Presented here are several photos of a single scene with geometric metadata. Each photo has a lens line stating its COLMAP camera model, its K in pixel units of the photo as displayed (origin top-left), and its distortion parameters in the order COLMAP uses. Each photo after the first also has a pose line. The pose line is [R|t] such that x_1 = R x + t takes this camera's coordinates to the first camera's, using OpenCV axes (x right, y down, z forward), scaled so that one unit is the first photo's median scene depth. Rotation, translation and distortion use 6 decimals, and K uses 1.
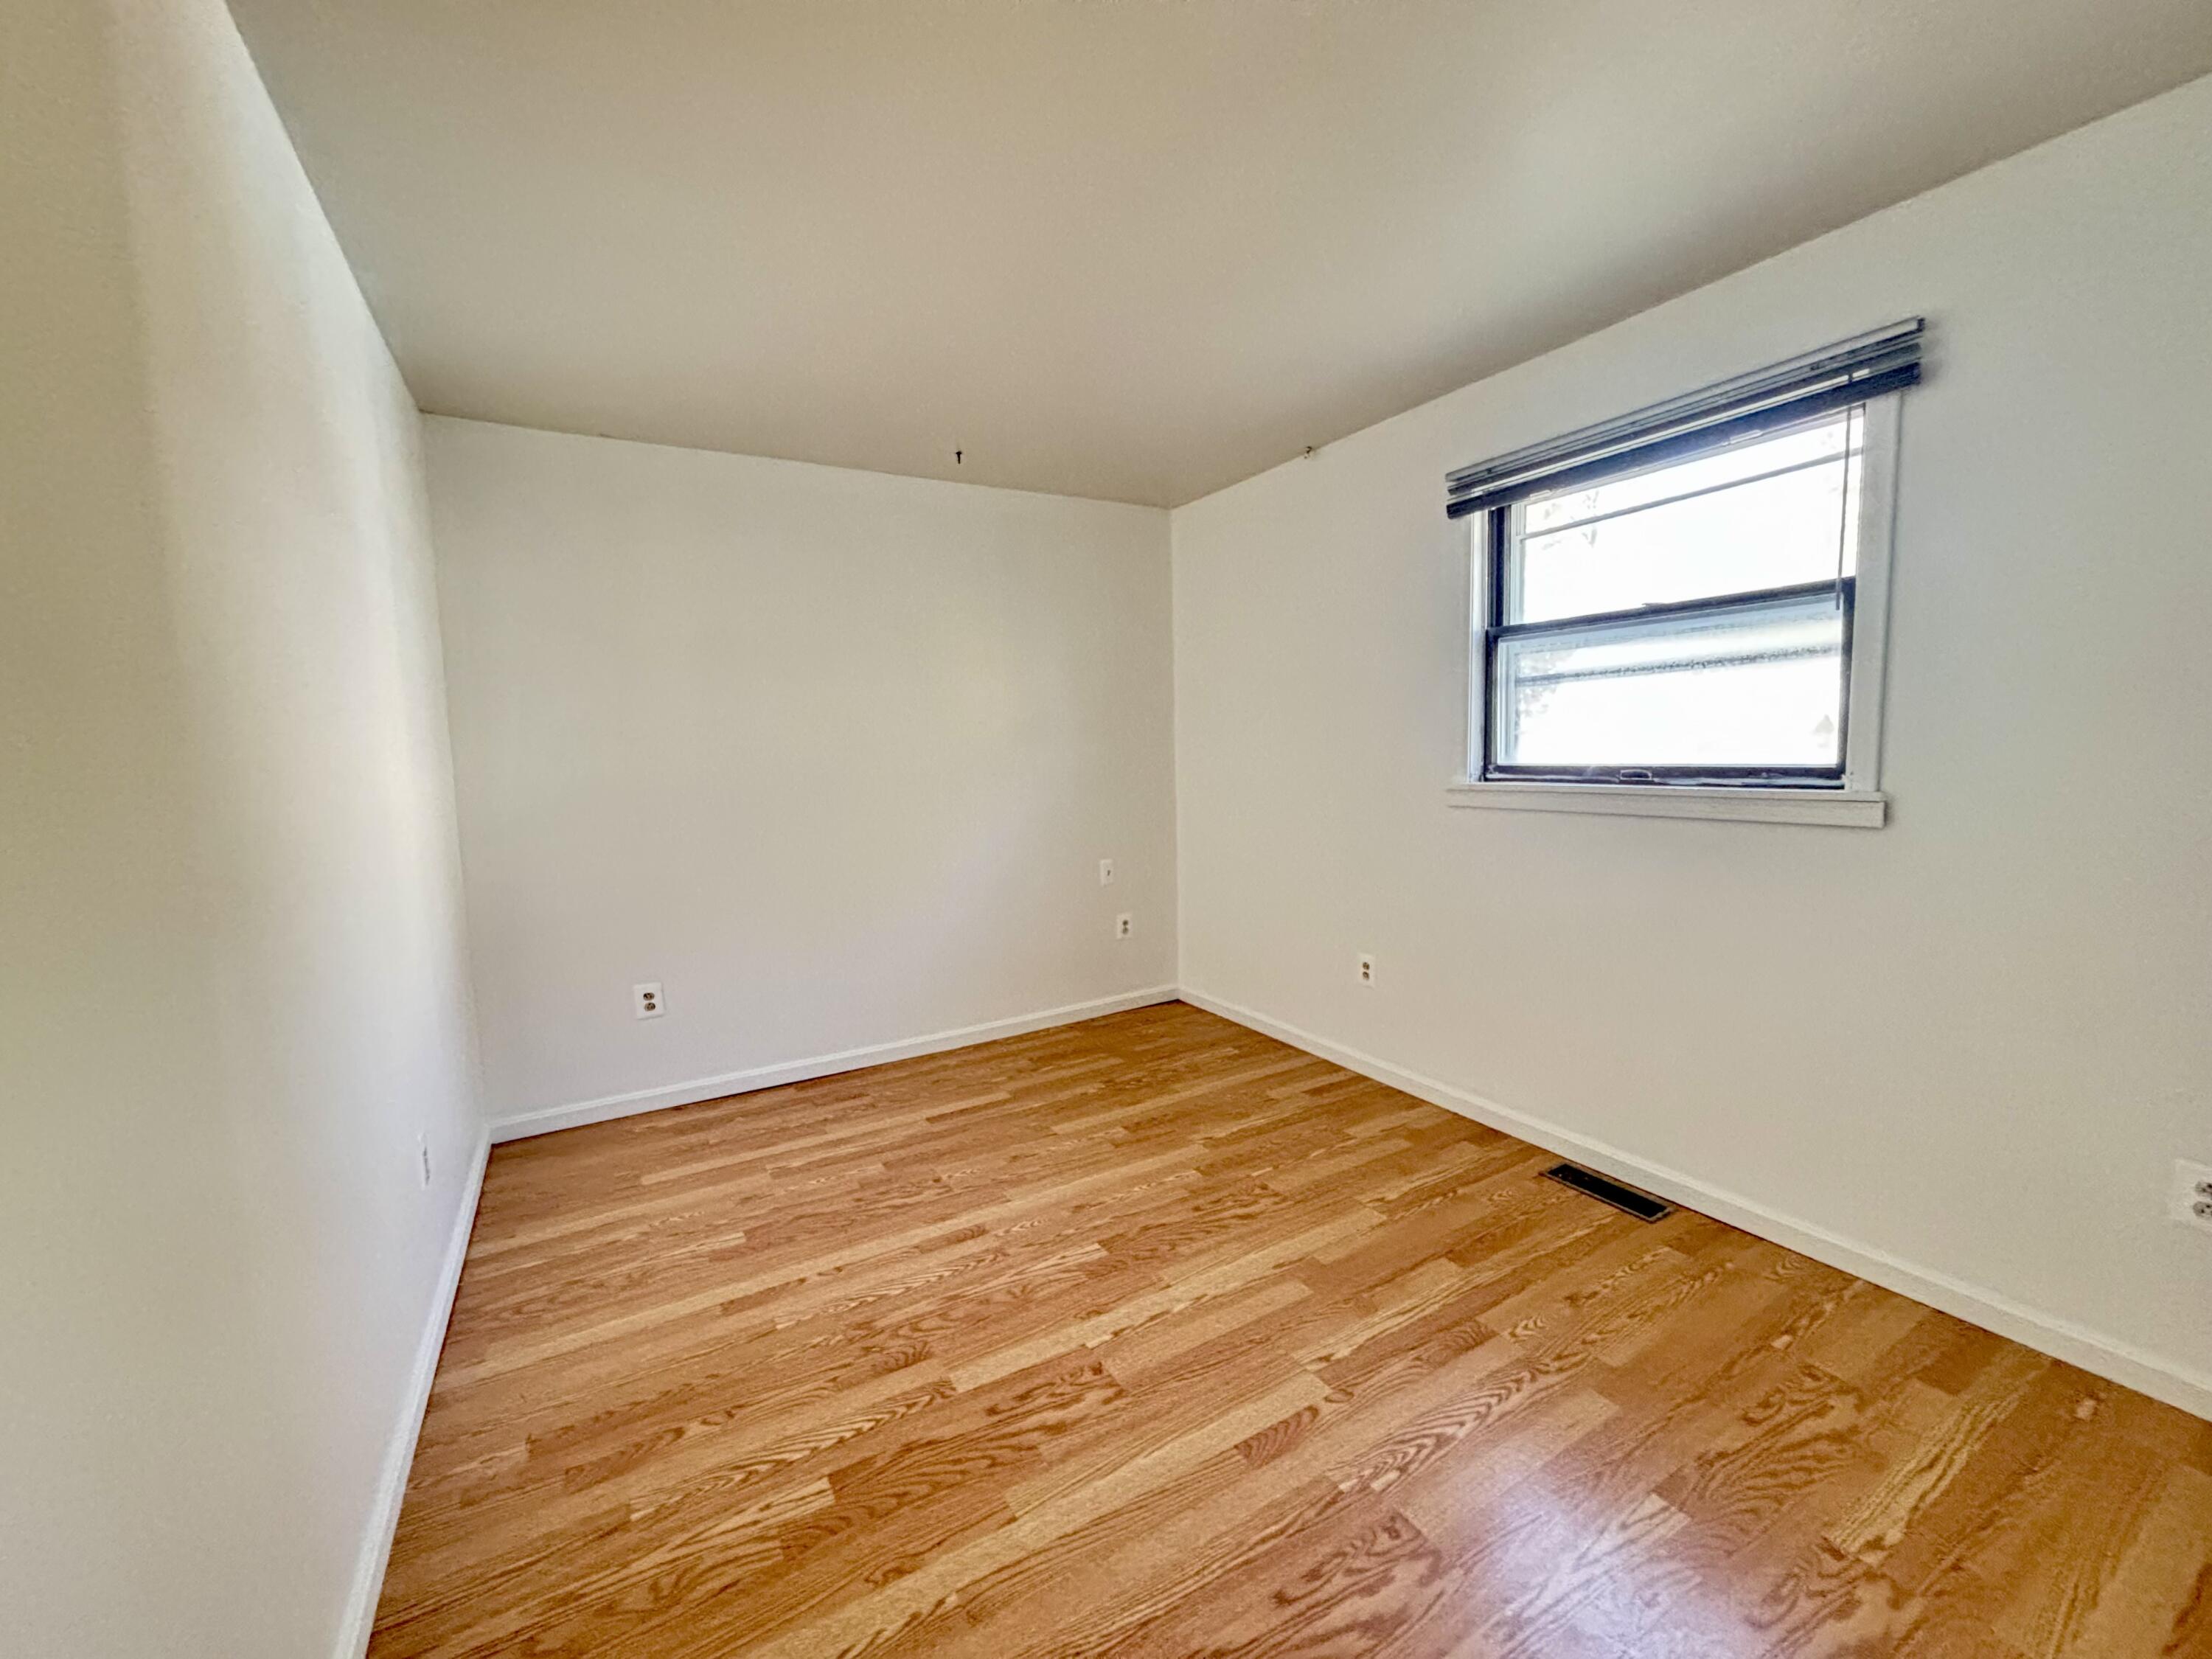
lens RADIAL K [[902.5, 0, 1102.8], [0, 902.5, 829.4], [0, 0, 1]] dist [-0.006916, 0.001203]
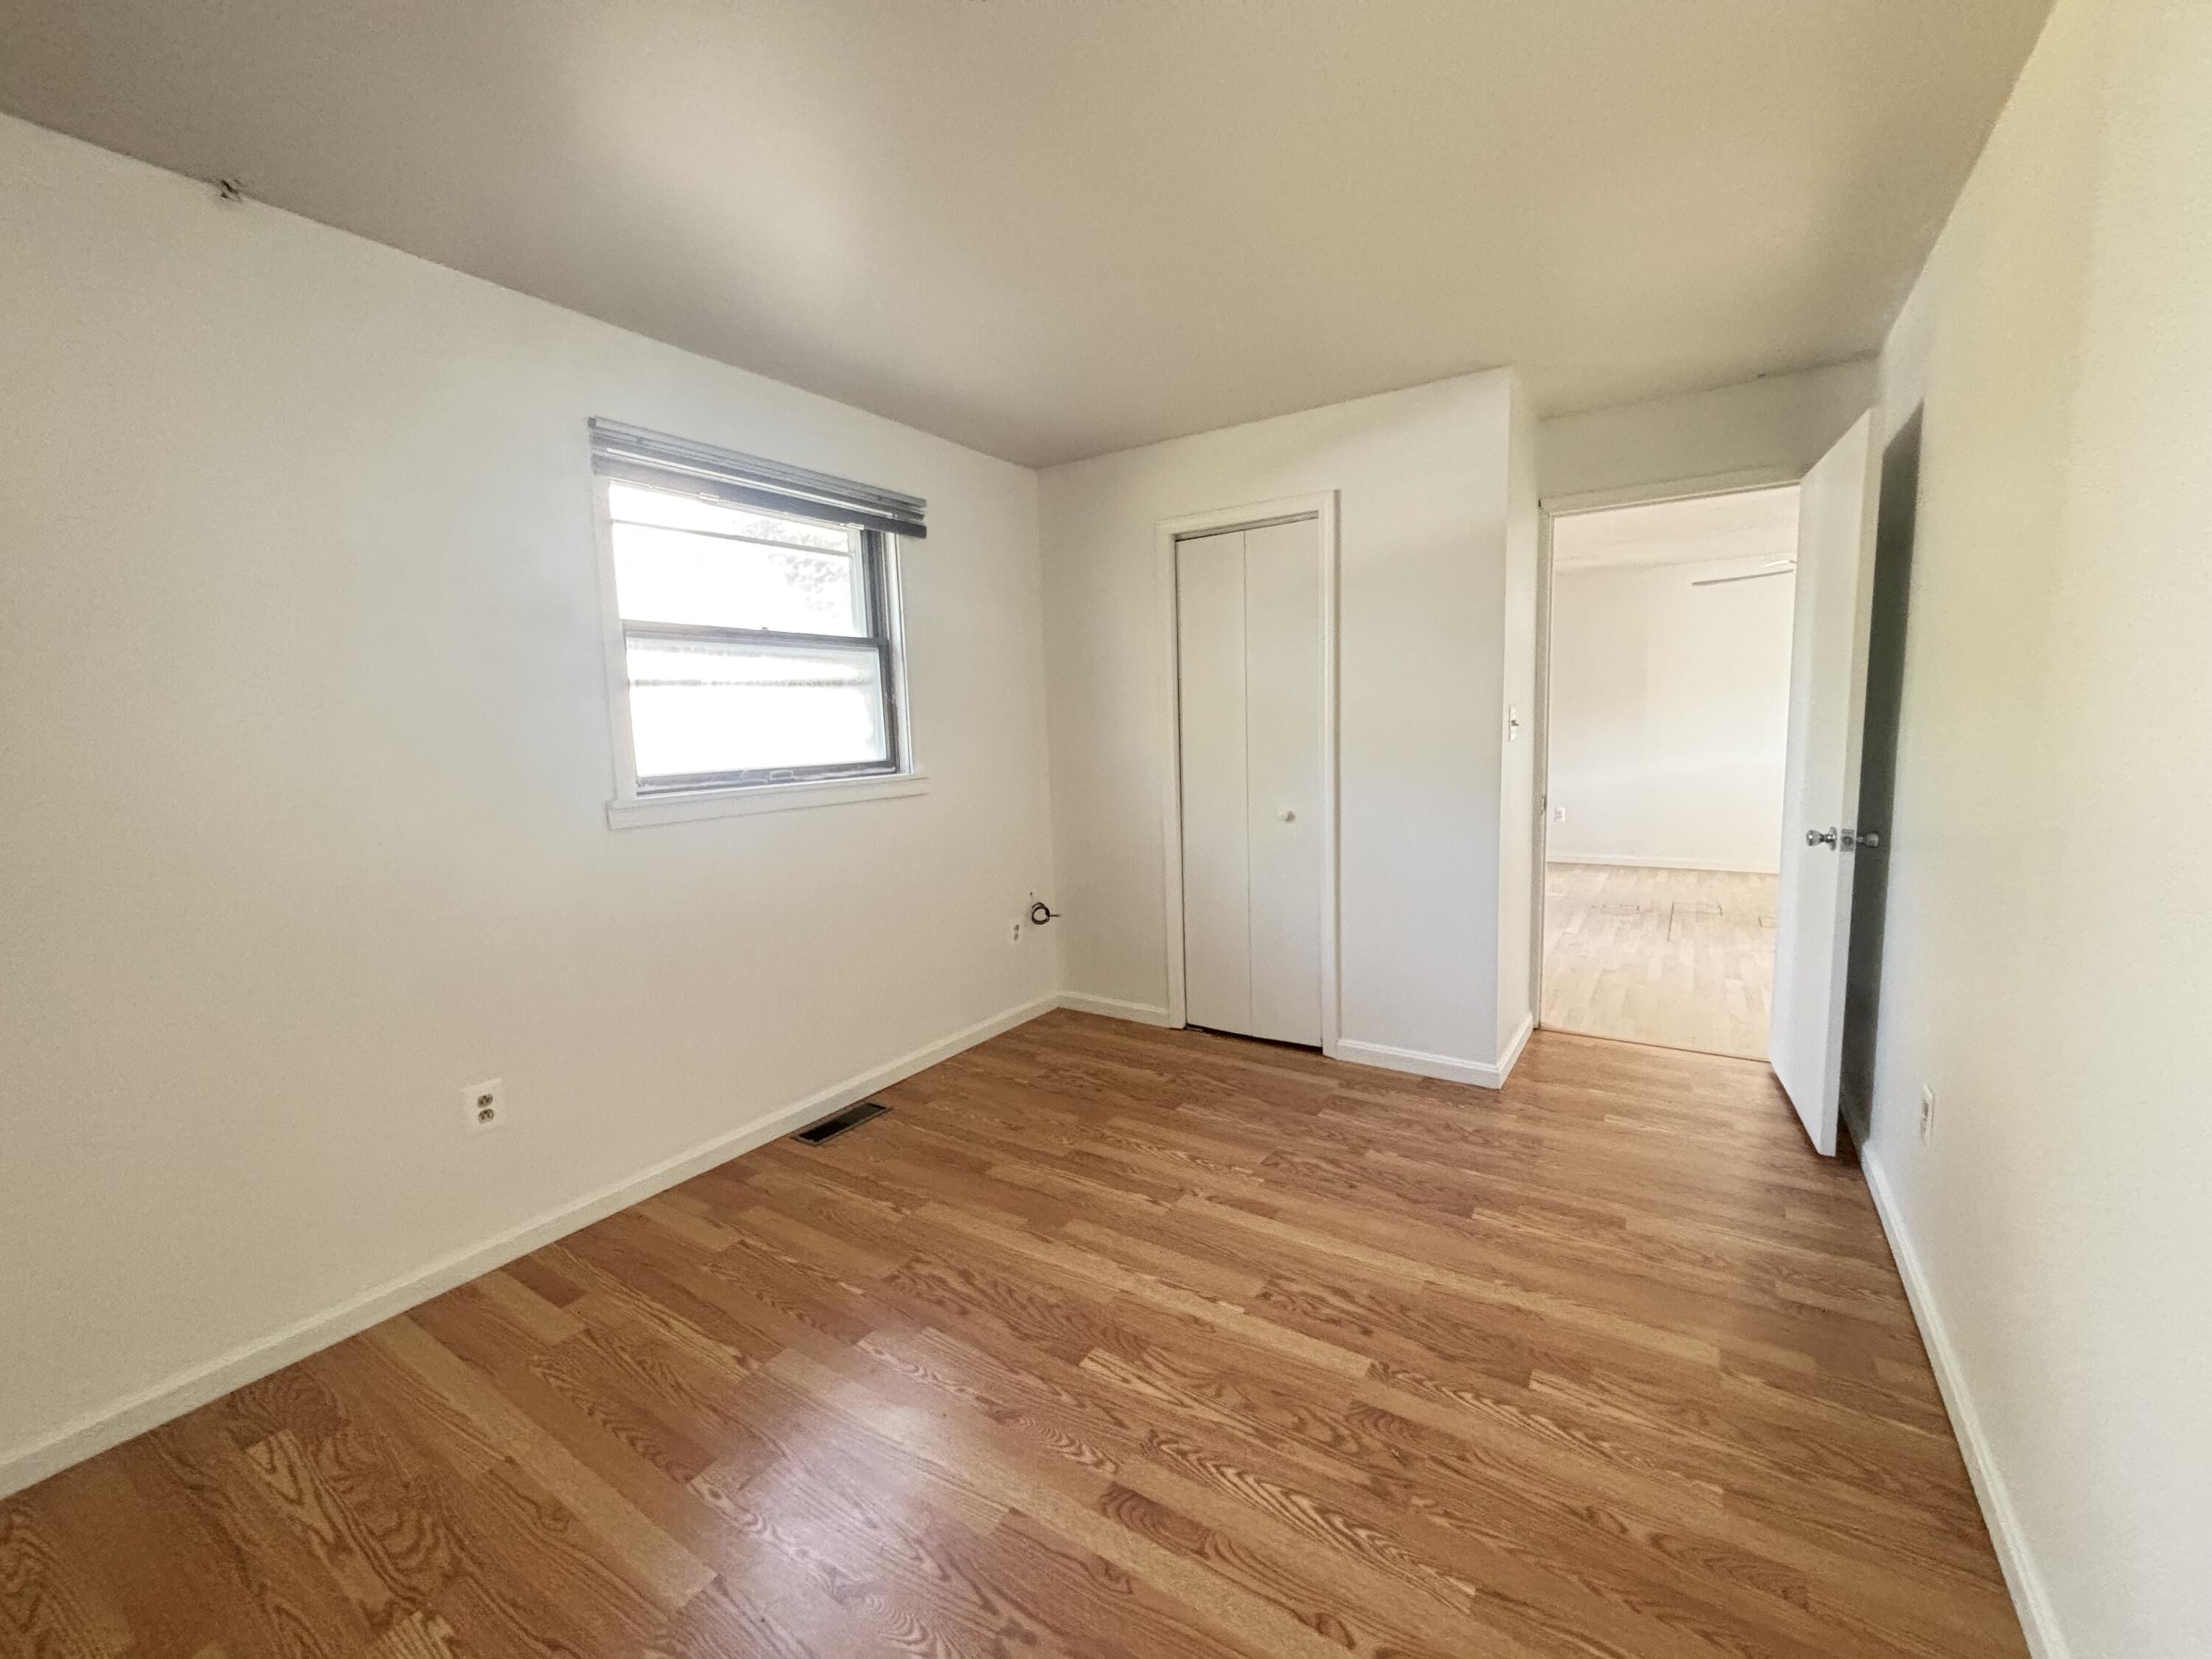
lens RADIAL K [[902.5, 0, 1102.9], [0, 902.5, 831.7], [0, 0, 1]] dist [-0.006916, 0.001203]
pose [[-0.442673, -0.069172, 0.894011, -0.805930], [0.130467, 0.981442, 0.140538, -0.123741], [-0.887141, 0.178851, -0.425433, 1.446380]]
